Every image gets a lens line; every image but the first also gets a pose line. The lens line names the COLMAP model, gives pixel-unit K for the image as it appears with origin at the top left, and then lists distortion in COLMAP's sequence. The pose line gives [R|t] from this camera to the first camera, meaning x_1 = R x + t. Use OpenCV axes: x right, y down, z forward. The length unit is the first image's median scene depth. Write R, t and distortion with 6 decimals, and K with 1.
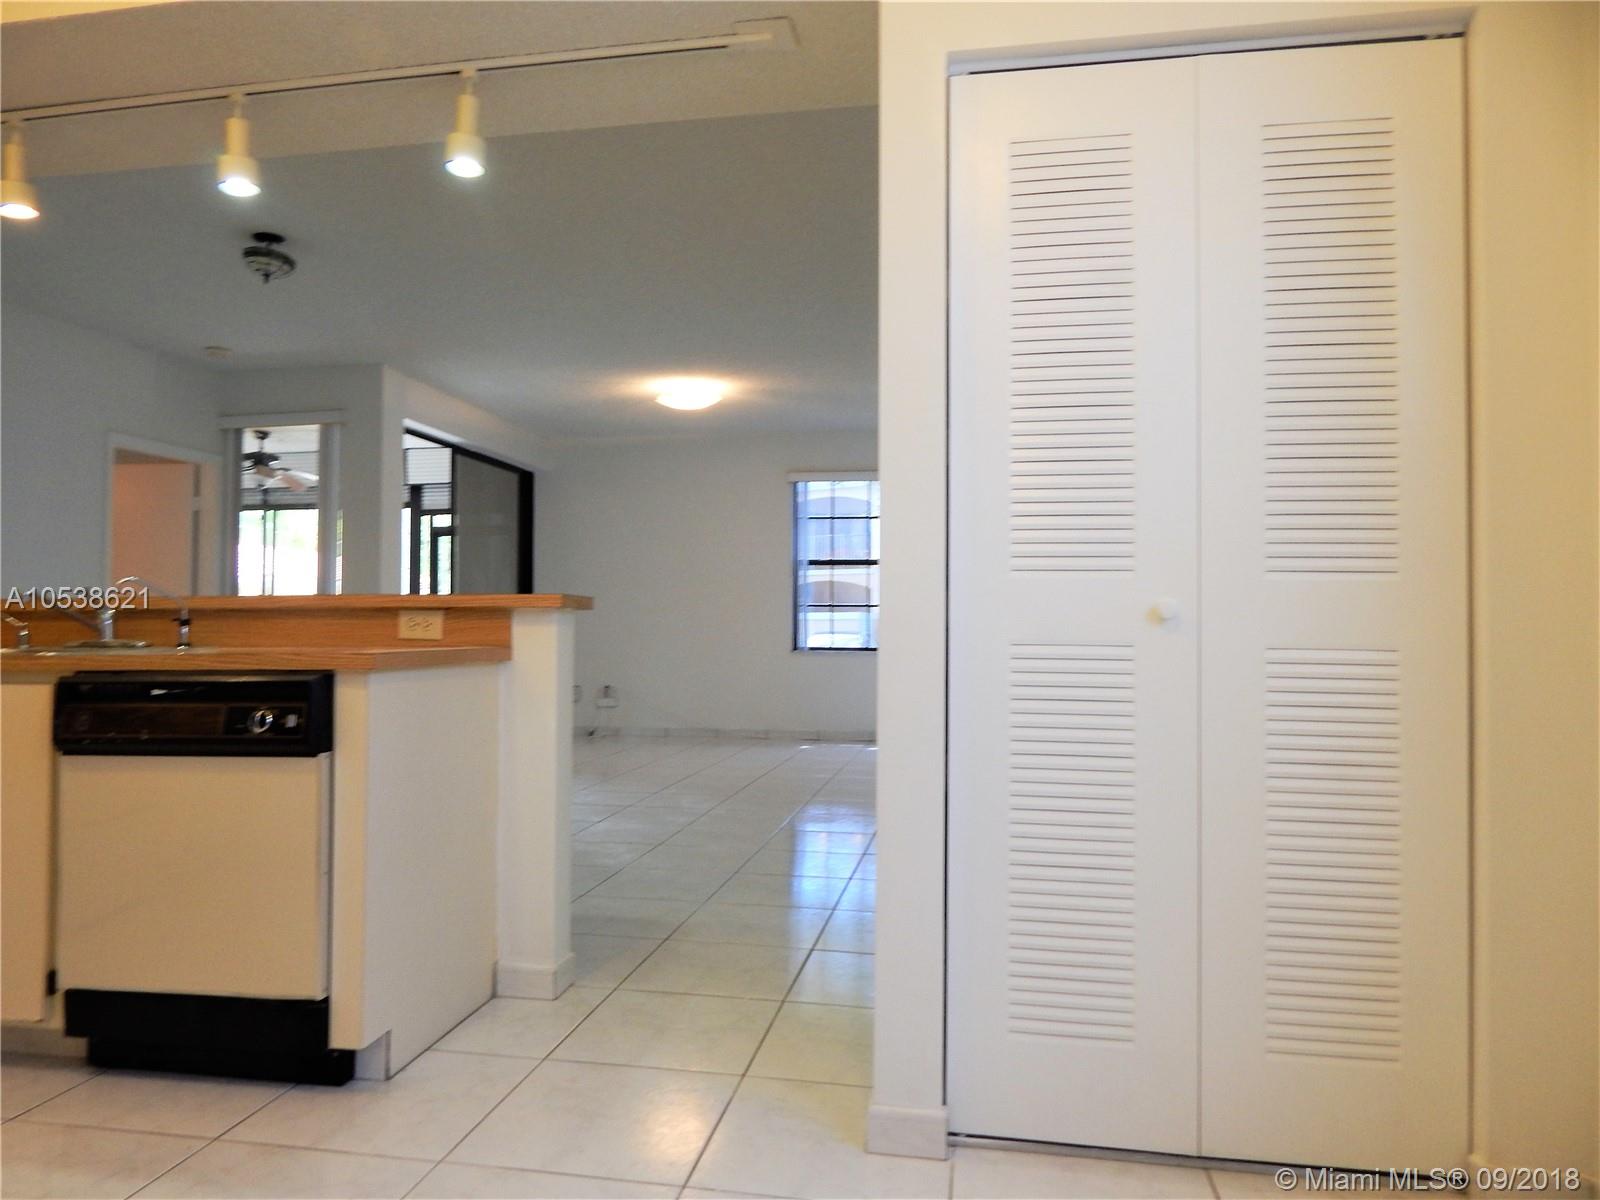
lens RADIAL K [[1039.5, 0, 791.4], [0, 1039.5, 603.7], [0, 0, 1]] dist [-0.004264, -0.007570]
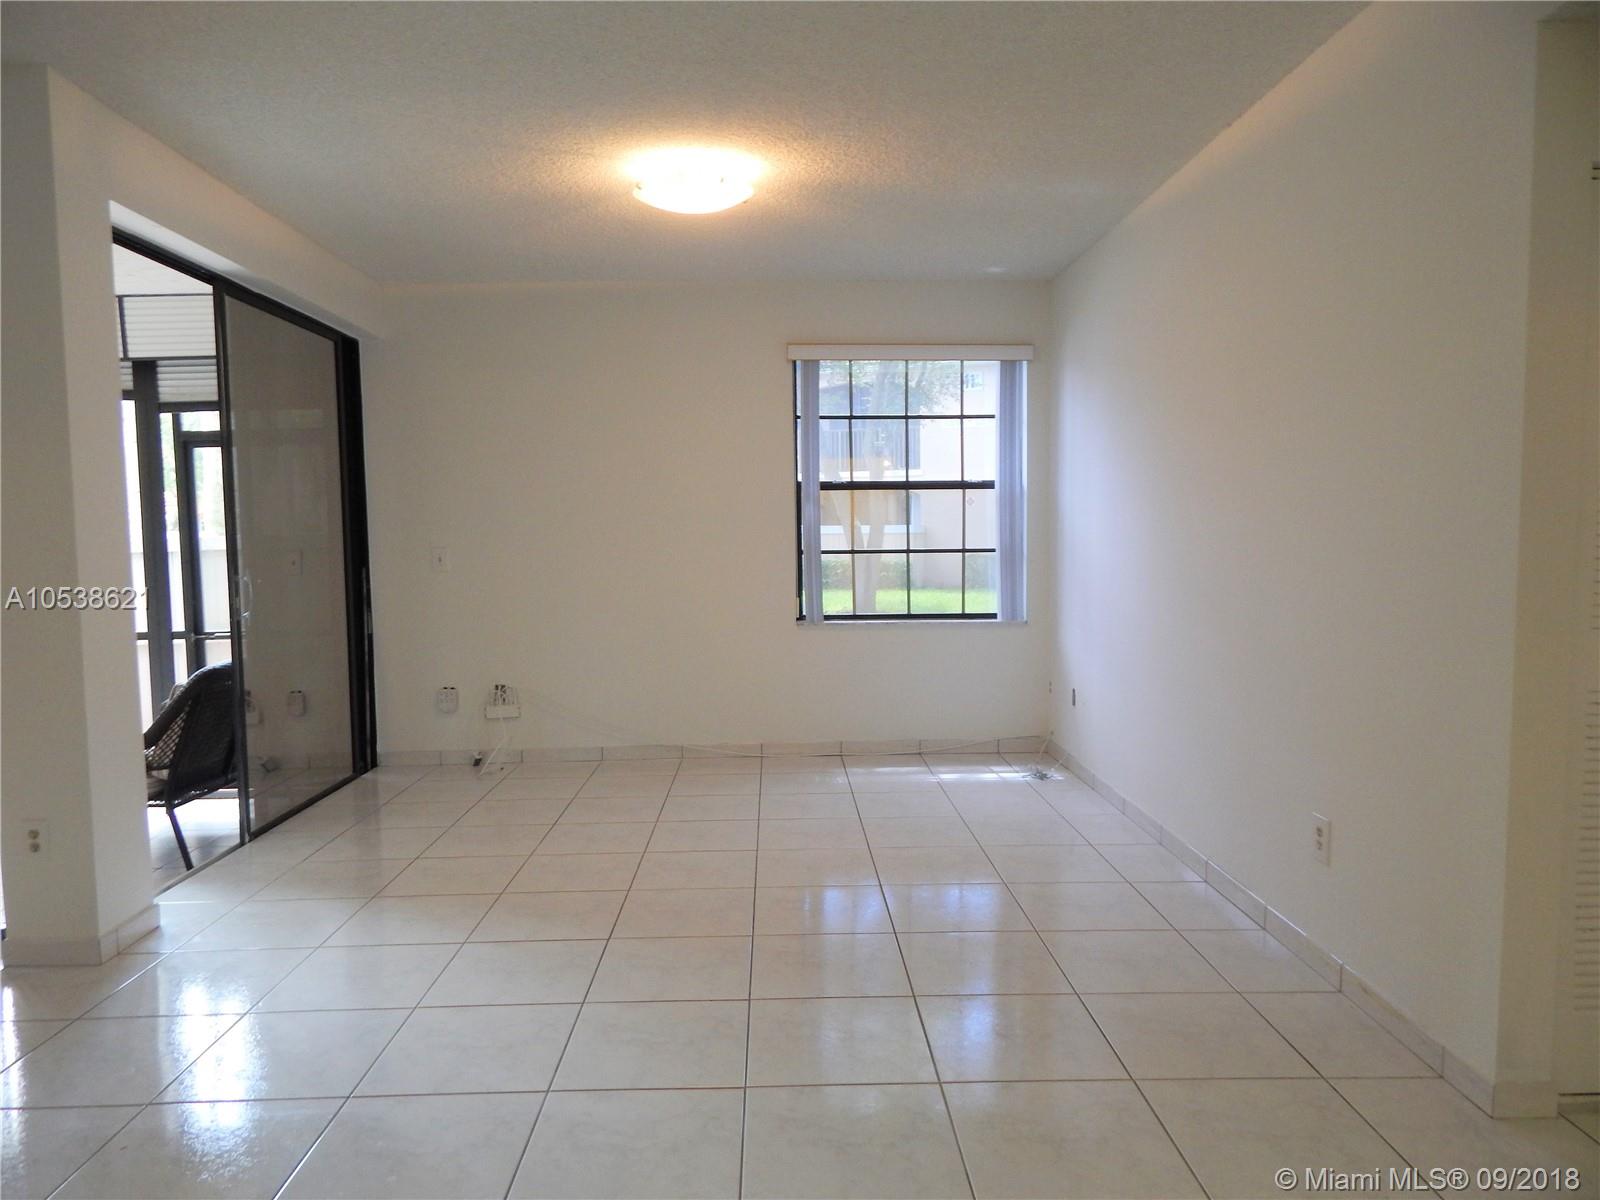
lens RADIAL K [[1048.7, 0, 797.6], [0, 1048.7, 590.0], [0, 0, 1]] dist [0.004008, 0.004105]
pose [[0.979588, -0.030471, 0.198694, -0.148708], [0.014619, 0.996626, 0.080761, -0.032325], [-0.200484, -0.076208, 0.976728, 0.409998]]
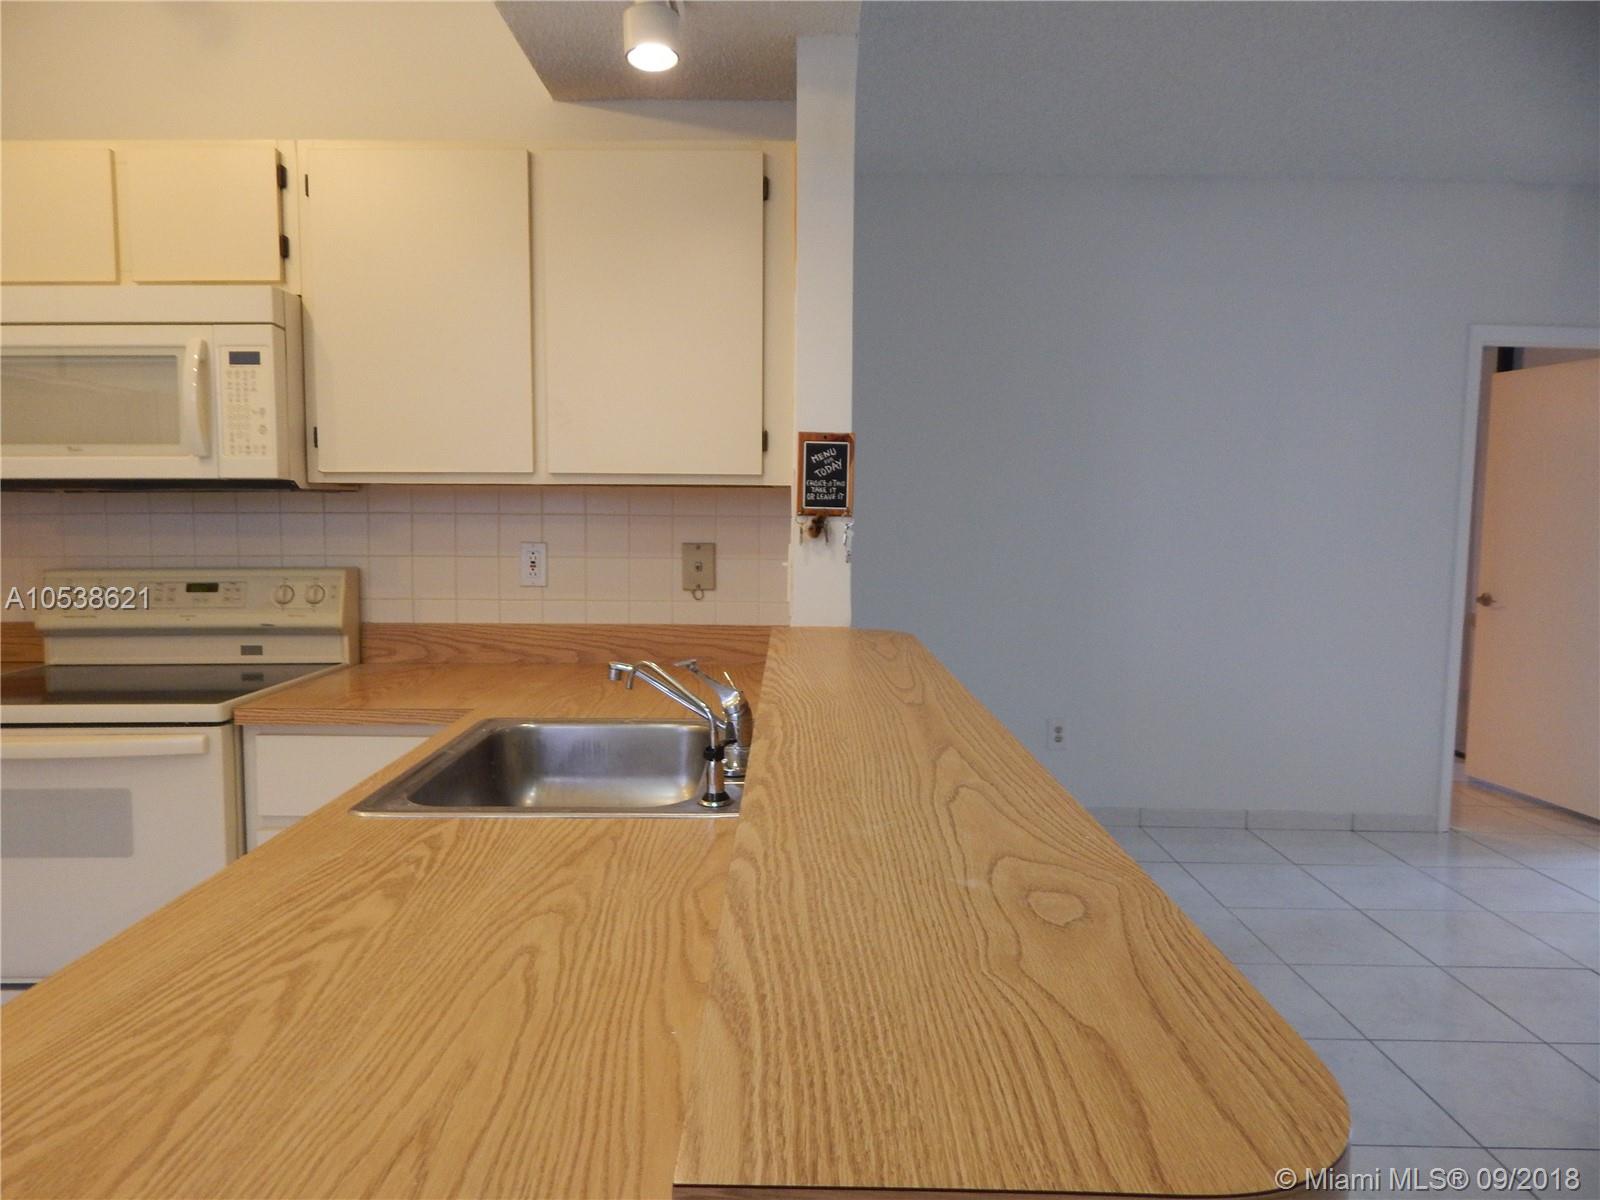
lens RADIAL K [[1051.2, 0, 798.8], [0, 1051.2, 587.7], [0, 0, 1]] dist [-0.001340, -0.002370]
pose [[0.180441, 0.080546, -0.980282, -0.023060], [0.005878, 0.996535, 0.082963, -0.037574], [0.983568, -0.020732, 0.179343, 0.326588]]
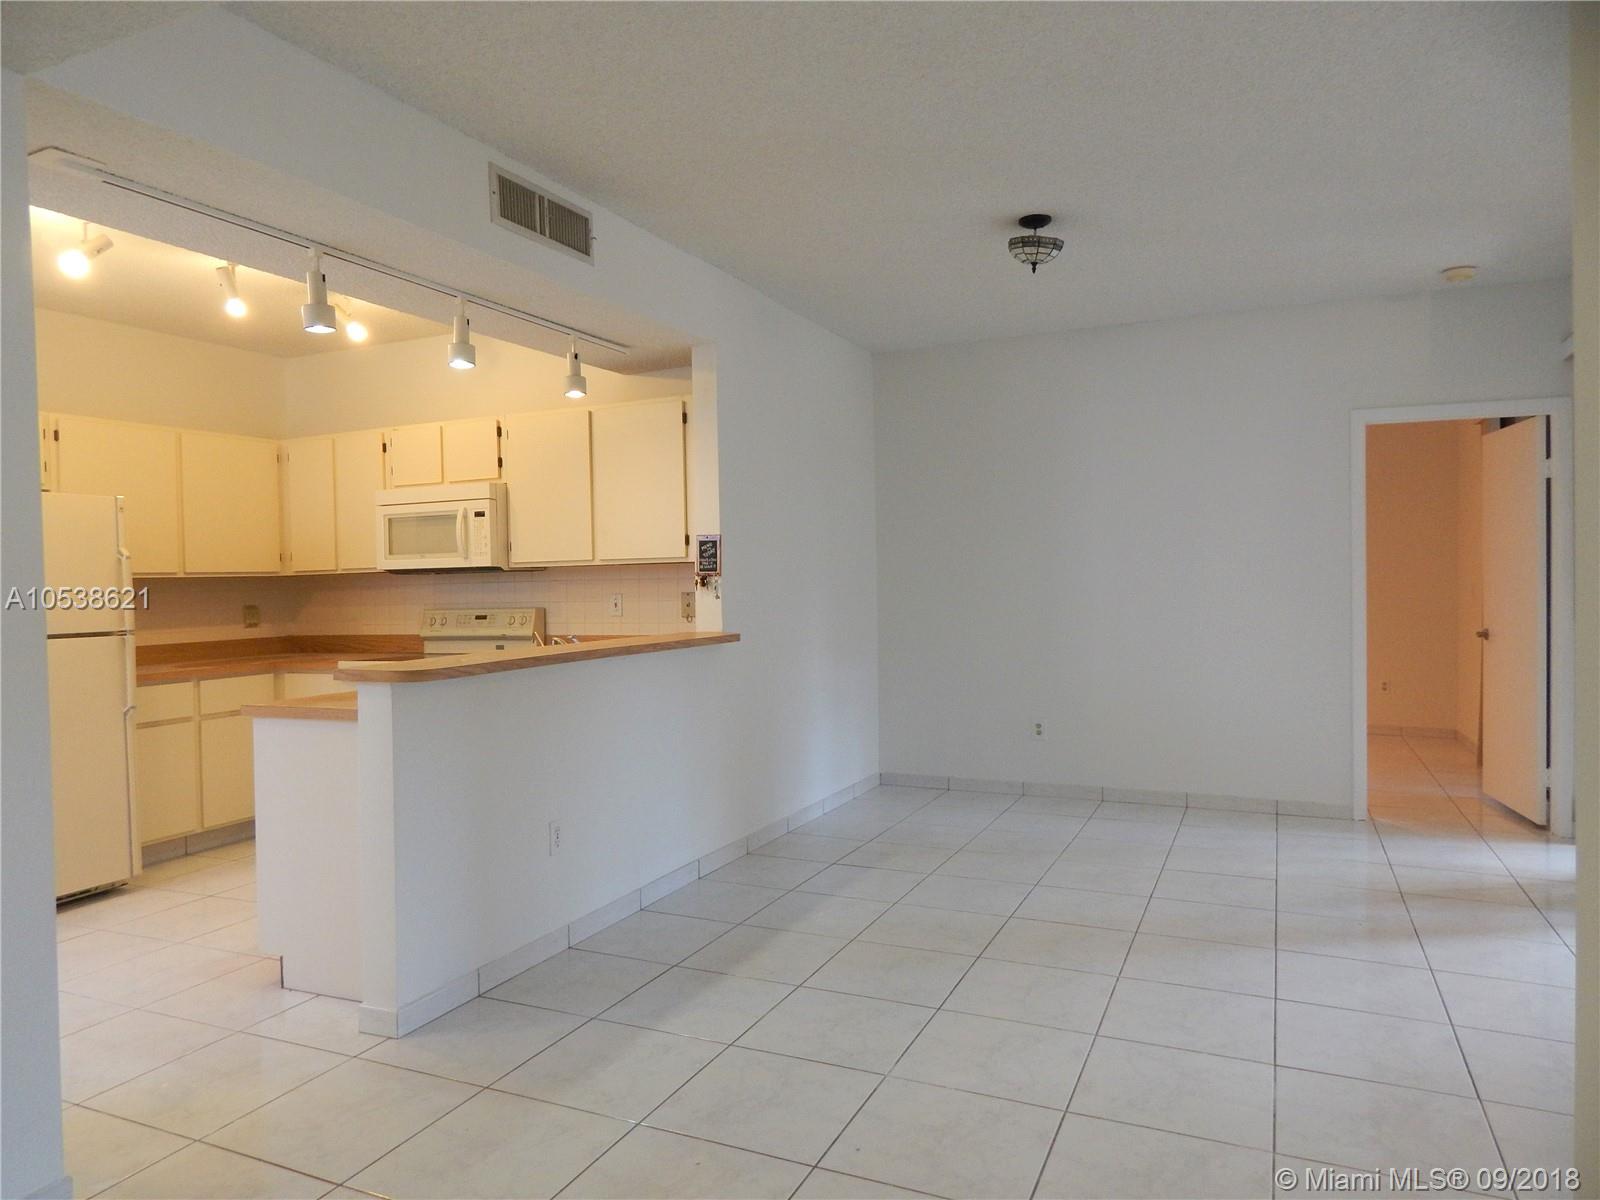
lens RADIAL K [[1036.8, 0, 814.2], [0, 1036.8, 599.2], [0, 0, 1]] dist [0.001456, 0.001814]
pose [[-0.239600, 0.027328, -0.970487, 0.236424], [0.034958, 0.999198, 0.019506, -0.029643], [0.970242, -0.029253, -0.240363, 0.581107]]
